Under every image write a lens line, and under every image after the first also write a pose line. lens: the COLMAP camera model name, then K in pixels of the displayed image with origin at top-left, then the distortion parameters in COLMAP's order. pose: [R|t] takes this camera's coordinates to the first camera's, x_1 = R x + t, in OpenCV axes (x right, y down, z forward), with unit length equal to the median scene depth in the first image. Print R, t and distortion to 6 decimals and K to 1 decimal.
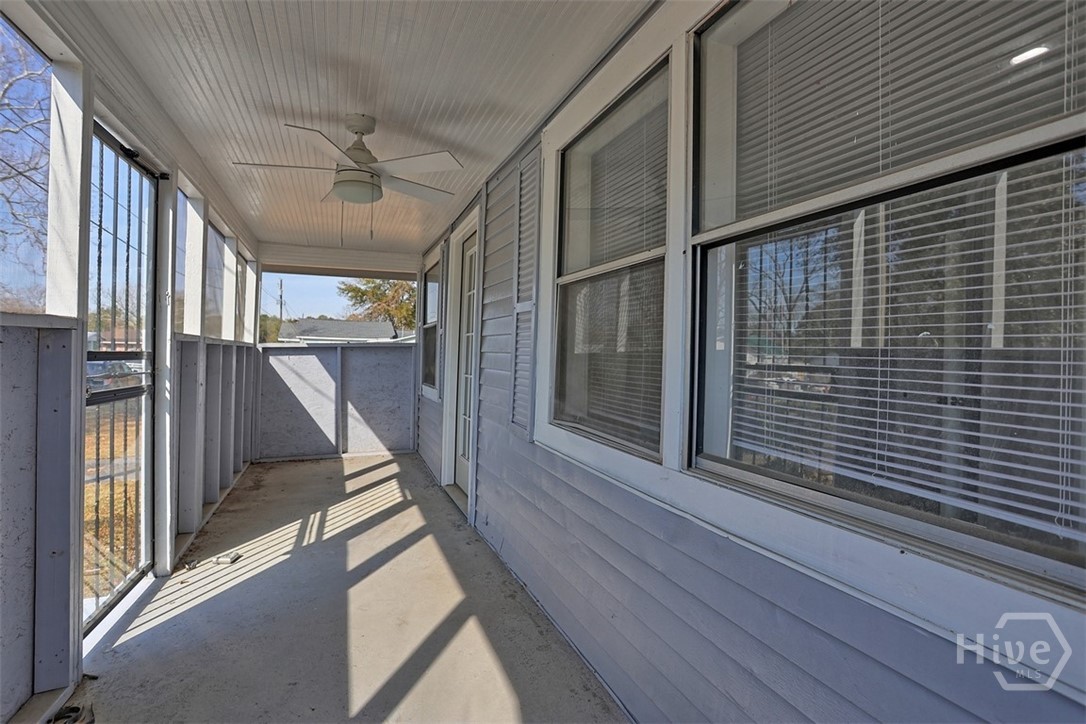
lens RADIAL K [[528.0, 0, 538.8], [0, 528.0, 357.0], [0, 0, 1]] dist [-0.041147, 0.004016]
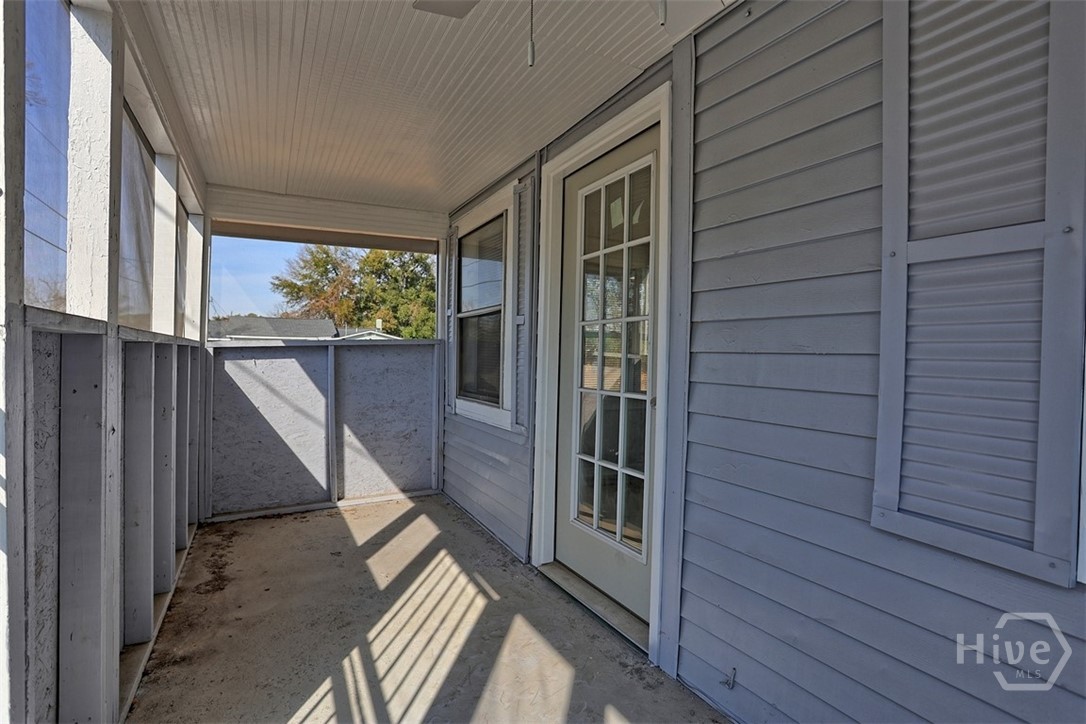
lens RADIAL K [[528.0, 0, 549.3], [0, 528.0, 356.7], [0, 0, 1]] dist [-0.041147, 0.004016]
pose [[0.991965, -0.010440, 0.126084, -0.189959], [0.009993, 0.999941, 0.004172, -0.005255], [-0.126120, -0.002879, 0.992011, 0.294664]]
